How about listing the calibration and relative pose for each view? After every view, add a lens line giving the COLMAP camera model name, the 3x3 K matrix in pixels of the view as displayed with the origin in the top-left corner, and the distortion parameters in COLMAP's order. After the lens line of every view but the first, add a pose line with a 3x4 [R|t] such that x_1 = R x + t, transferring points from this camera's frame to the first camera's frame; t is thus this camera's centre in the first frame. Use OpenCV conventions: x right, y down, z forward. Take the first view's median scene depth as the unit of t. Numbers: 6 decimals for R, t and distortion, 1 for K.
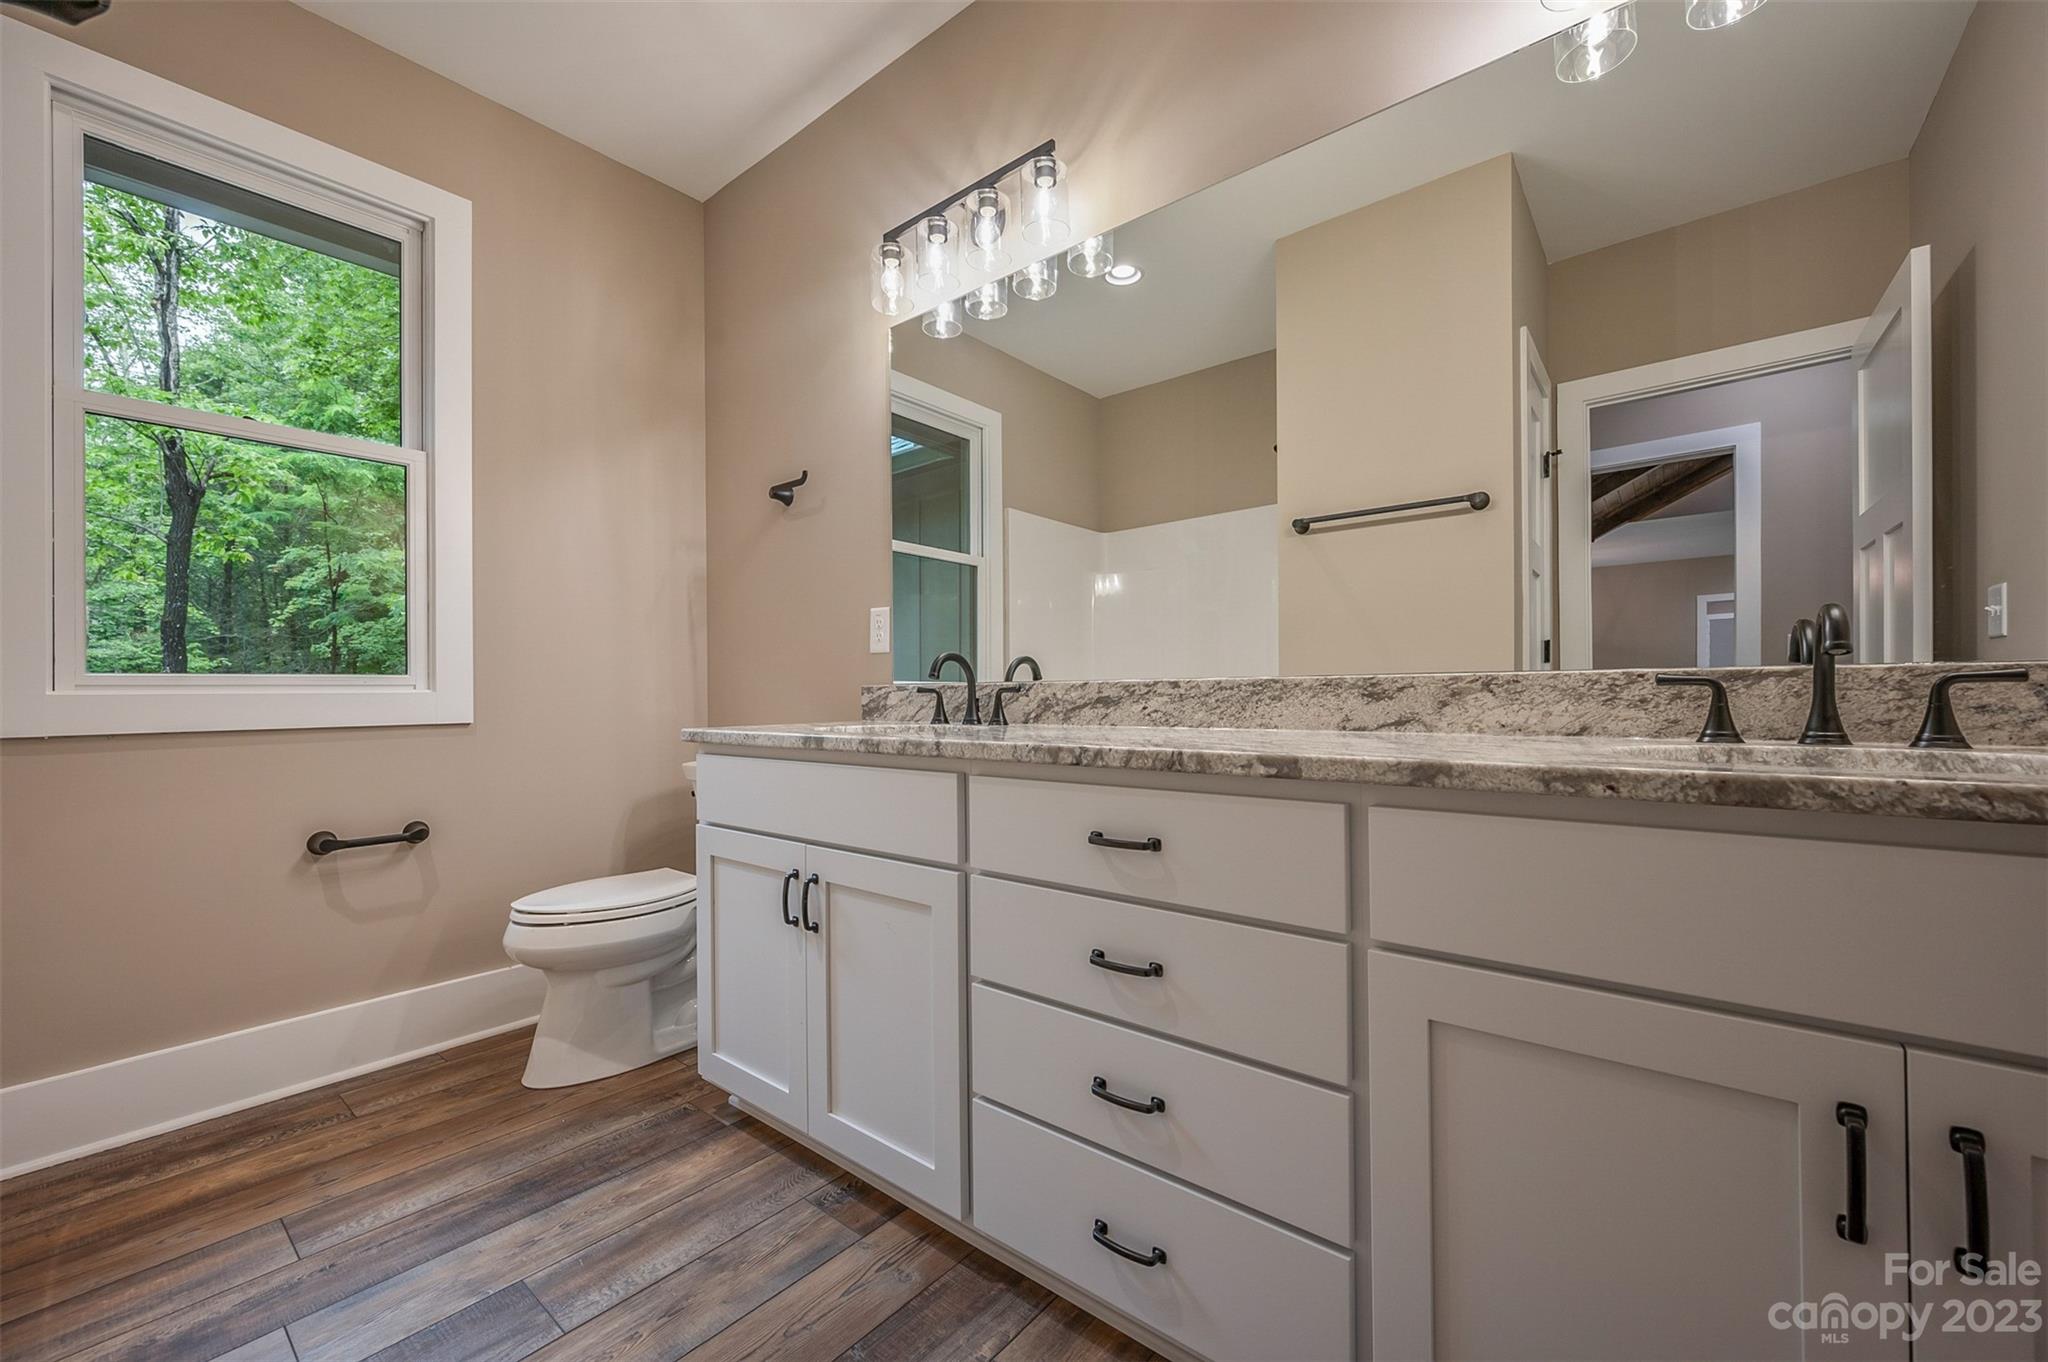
lens RADIAL K [[807.2, 0, 1030.0], [0, 807.2, 688.4], [0, 0, 1]] dist [0.000193, 0.000150]
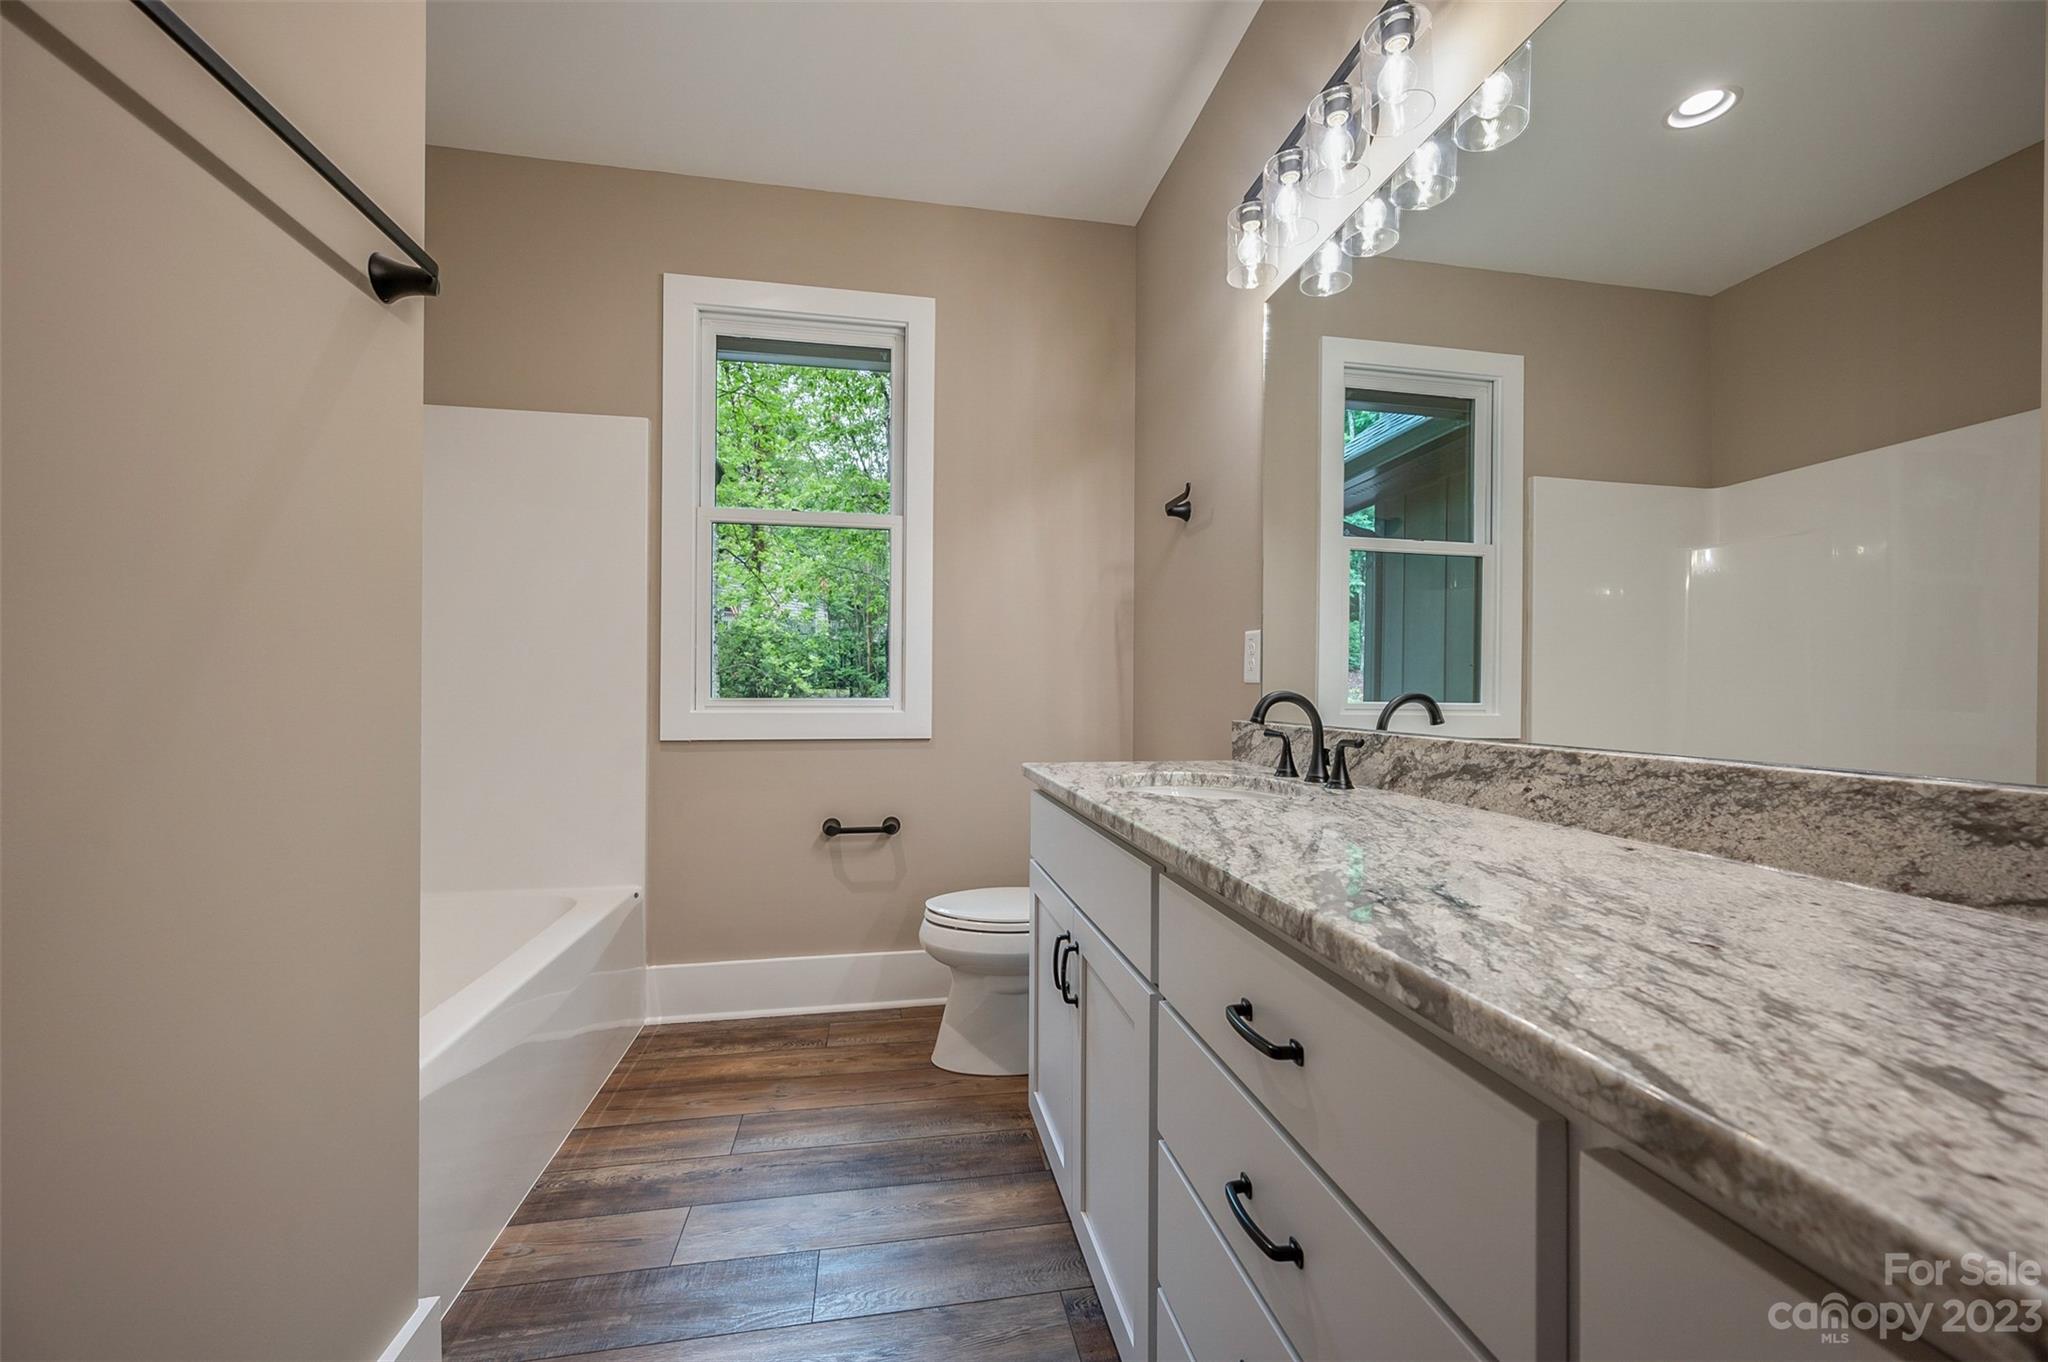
lens RADIAL K [[807.2, 0, 1030.0], [0, 807.2, 688.4], [0, 0, 1]] dist [0.000193, 0.000150]
pose [[0.765201, 0.013950, -0.643640, 0.232335], [-0.010708, 0.999903, 0.008941, -0.053649], [0.643703, 0.000050, 0.765276, 0.229892]]
